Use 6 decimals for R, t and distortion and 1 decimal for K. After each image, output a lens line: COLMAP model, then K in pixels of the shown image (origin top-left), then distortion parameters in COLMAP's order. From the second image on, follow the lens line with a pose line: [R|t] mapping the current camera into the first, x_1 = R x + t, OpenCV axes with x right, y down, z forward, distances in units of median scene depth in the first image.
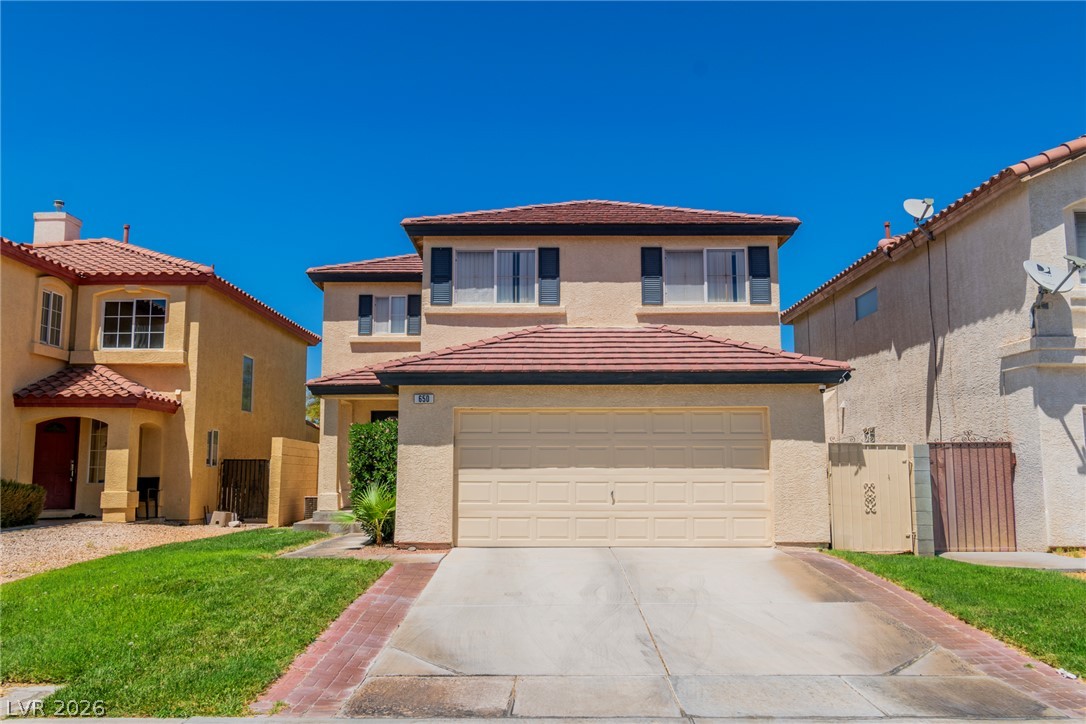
lens RADIAL K [[912.5, 0, 542.5], [0, 912.5, 359.3], [0, 0, 1]] dist [-0.003984, 0.006135]
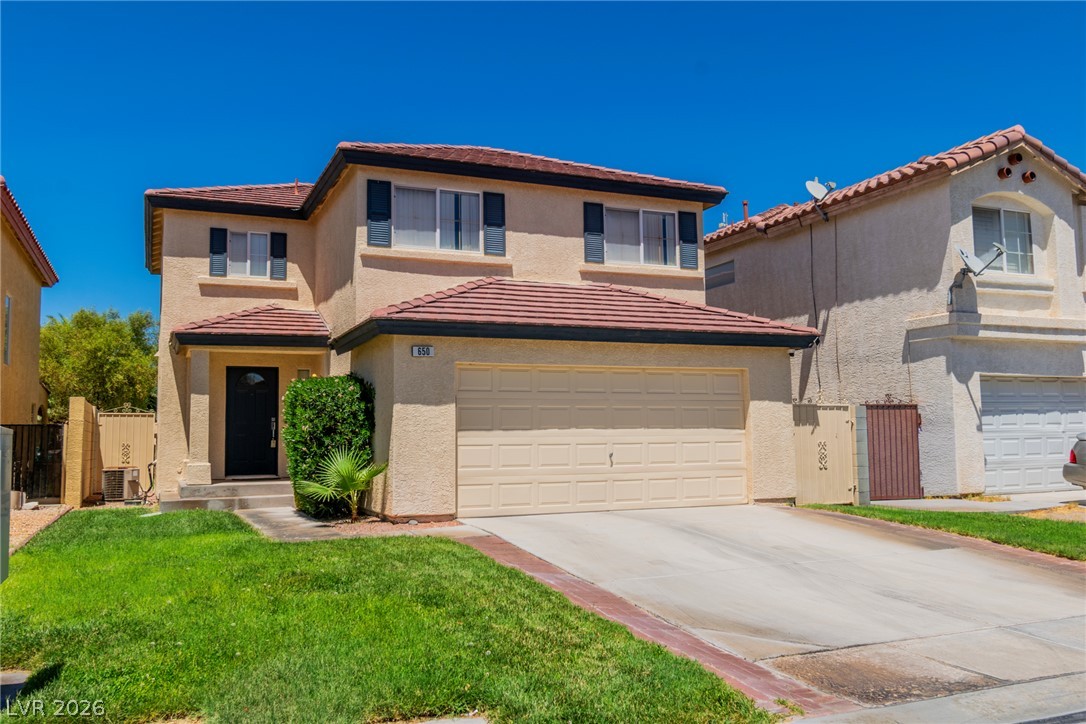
lens RADIAL K [[912.5, 0, 543.6], [0, 912.5, 365.3], [0, 0, 1]] dist [-0.003984, 0.006135]
pose [[0.911933, 0.022170, 0.409740, -0.339232], [-0.039310, 0.998667, 0.033455, 0.020136], [-0.408452, -0.046616, 0.911589, 0.137882]]
